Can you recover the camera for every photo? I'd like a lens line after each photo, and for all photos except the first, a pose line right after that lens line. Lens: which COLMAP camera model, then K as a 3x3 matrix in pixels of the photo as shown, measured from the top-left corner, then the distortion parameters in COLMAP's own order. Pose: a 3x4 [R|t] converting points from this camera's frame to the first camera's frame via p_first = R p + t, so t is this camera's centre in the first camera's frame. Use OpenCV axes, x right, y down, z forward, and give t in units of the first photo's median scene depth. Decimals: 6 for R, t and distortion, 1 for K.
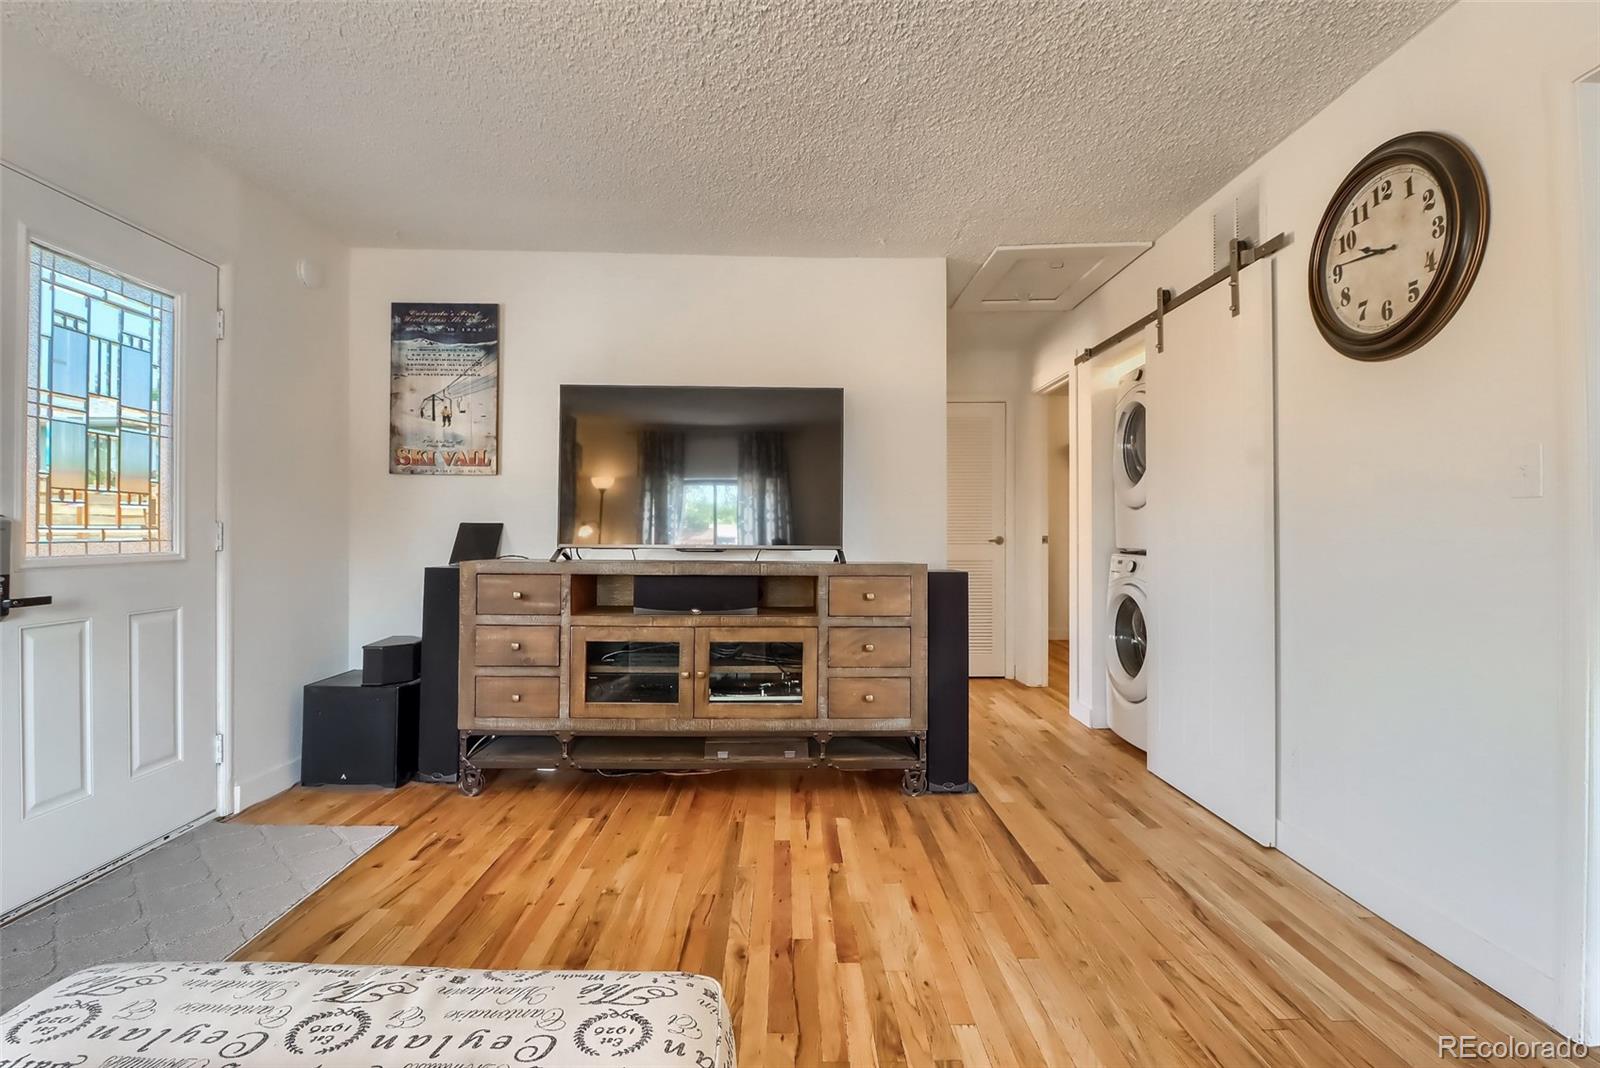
lens RADIAL K [[761.8, 0, 787.9], [0, 761.8, 517.1], [0, 0, 1]] dist [0.002202, -0.013105]
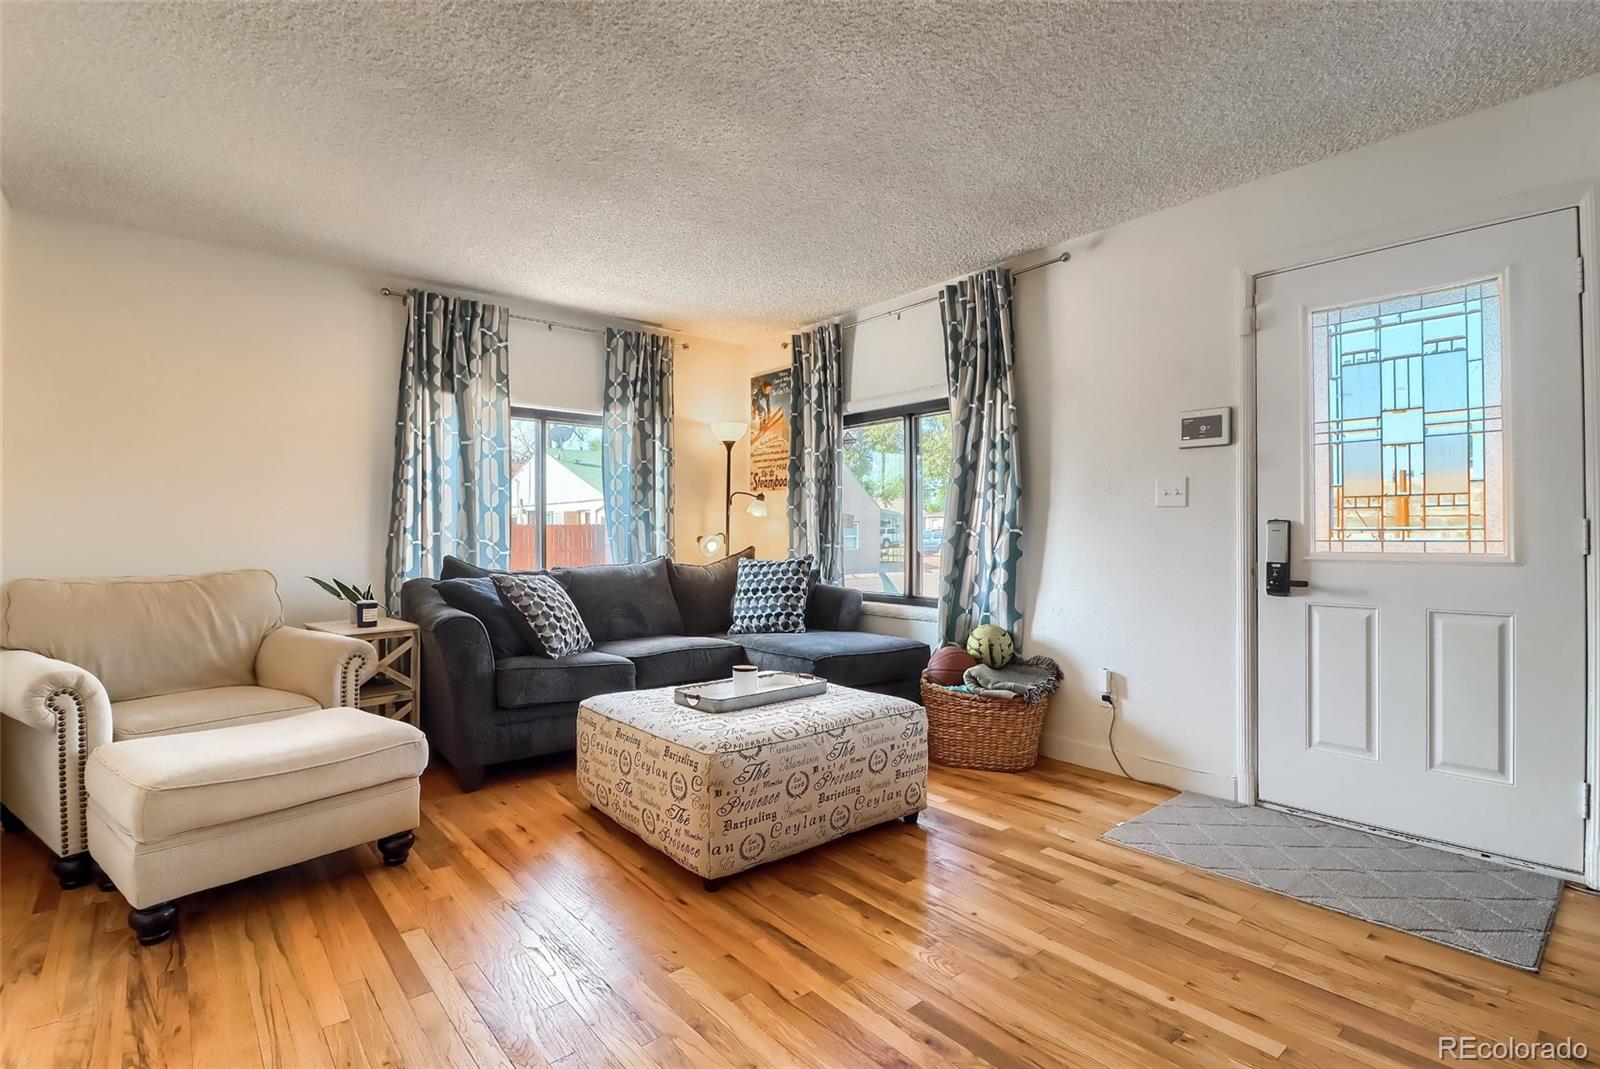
lens RADIAL K [[761.8, 0, 787.9], [0, 761.8, 517.6], [0, 0, 1]] dist [0.002202, -0.013105]
pose [[-0.780206, -0.018824, -0.625239, 0.486400], [0.010324, 0.999023, -0.042962, 0.036686], [0.625437, -0.039974, -0.779250, 1.304947]]
